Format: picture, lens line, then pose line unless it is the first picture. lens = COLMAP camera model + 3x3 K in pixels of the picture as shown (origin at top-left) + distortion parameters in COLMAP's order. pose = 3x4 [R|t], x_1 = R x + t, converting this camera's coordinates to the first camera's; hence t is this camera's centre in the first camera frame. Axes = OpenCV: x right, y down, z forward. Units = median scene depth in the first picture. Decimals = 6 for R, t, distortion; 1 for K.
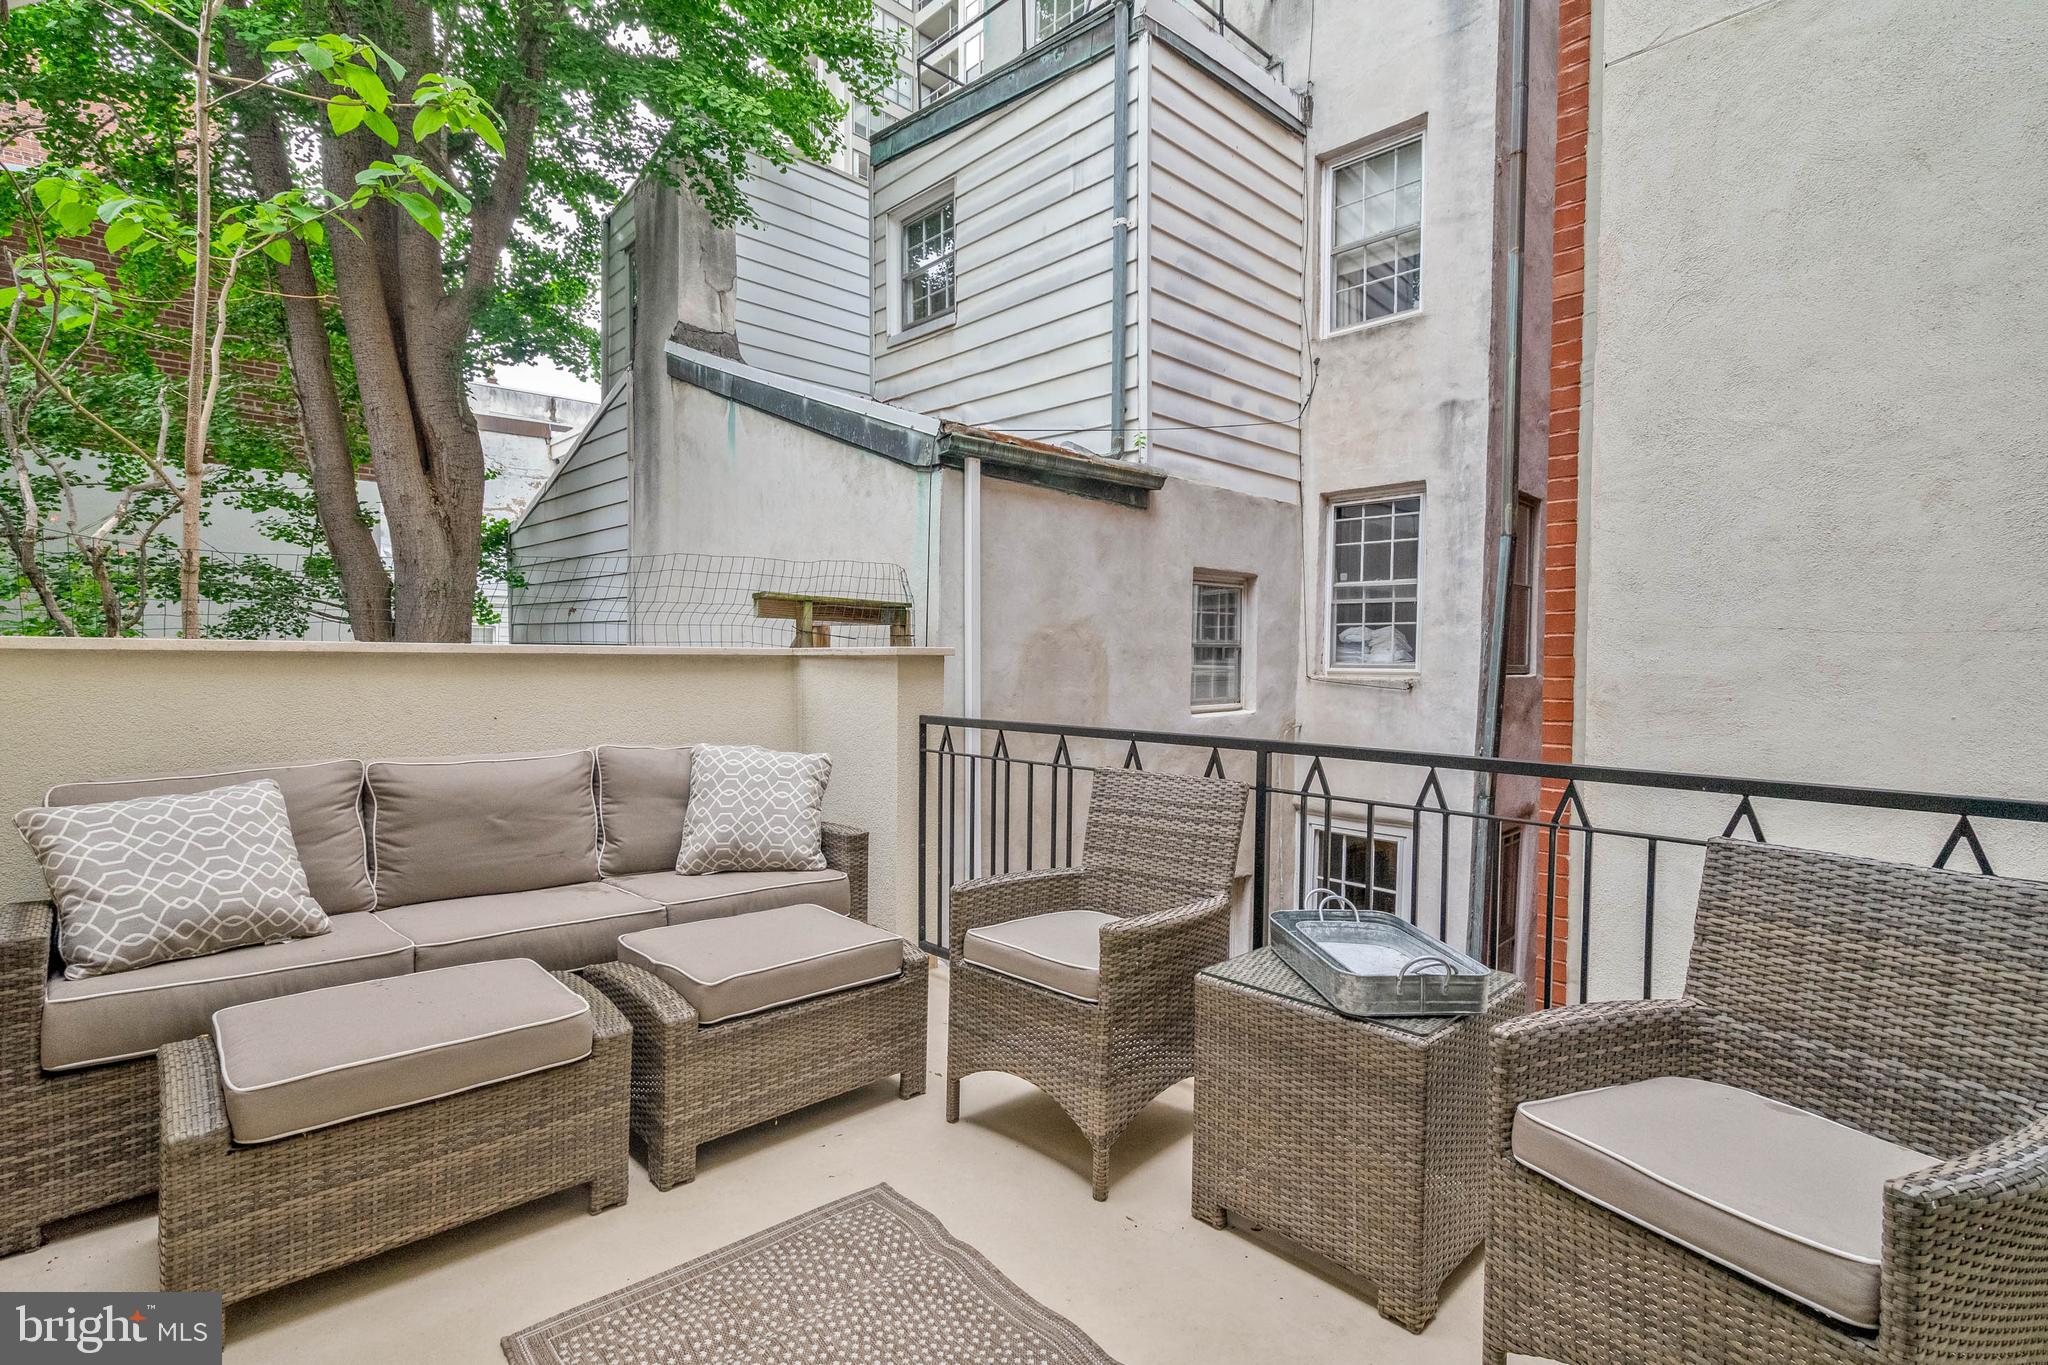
lens RADIAL K [[944.8, 0, 1014.8], [0, 944.8, 683.9], [0, 0, 1]] dist [0.001156, 0.000693]
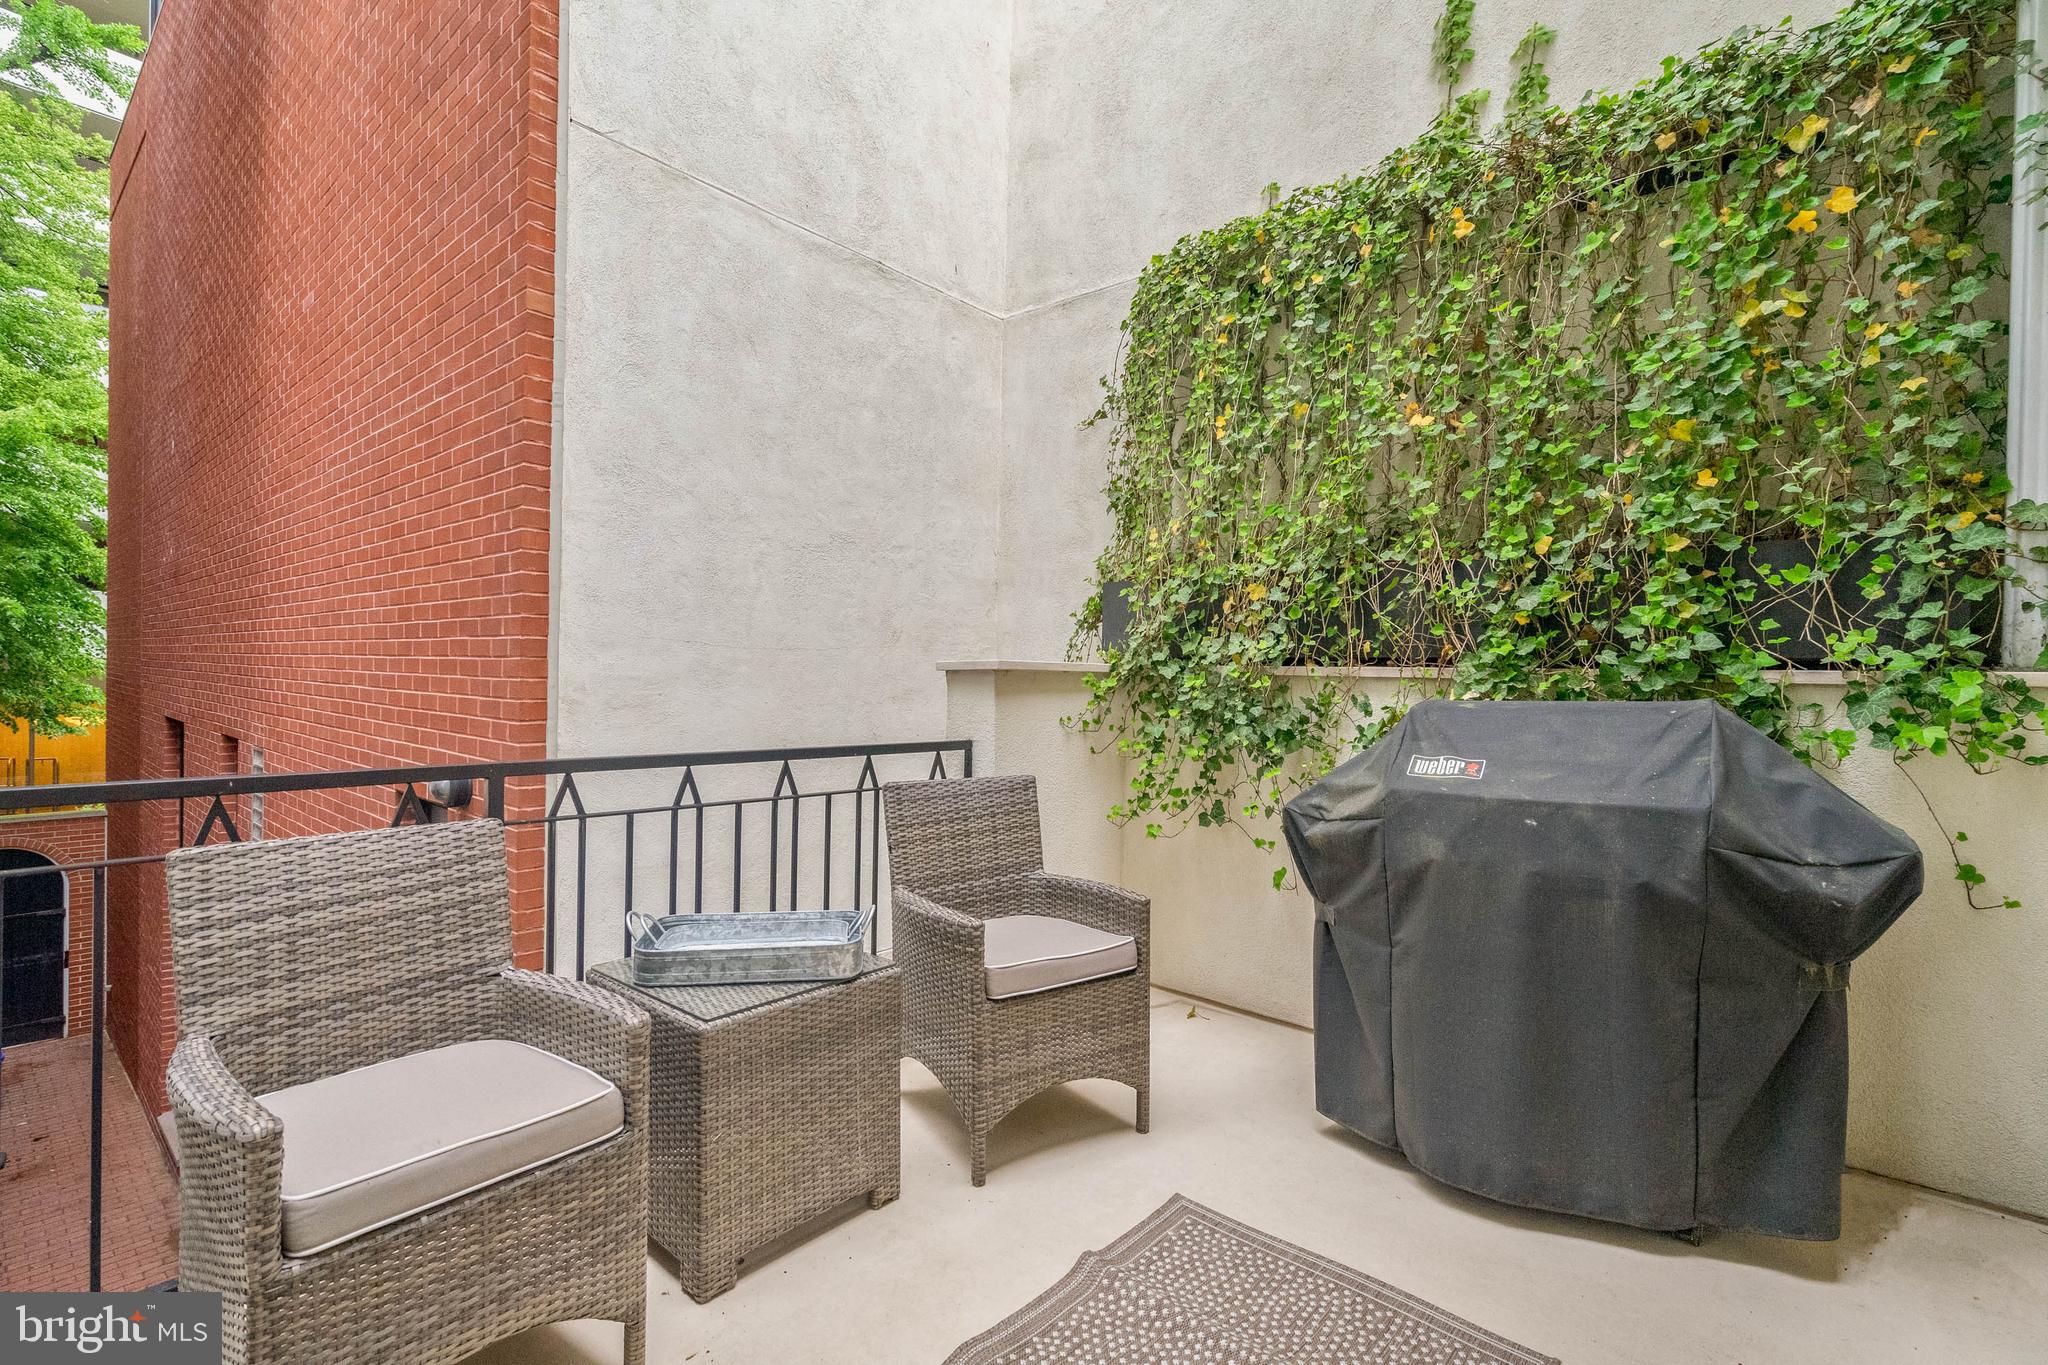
lens RADIAL K [[944.8, 0, 1014.8], [0, 944.8, 683.9], [0, 0, 1]] dist [0.001156, 0.000693]
pose [[-0.102230, -0.015174, 0.994645, -0.630293], [0.003244, 0.999873, 0.015587, -0.018671], [-0.994756, 0.004820, -0.102167, 0.720162]]
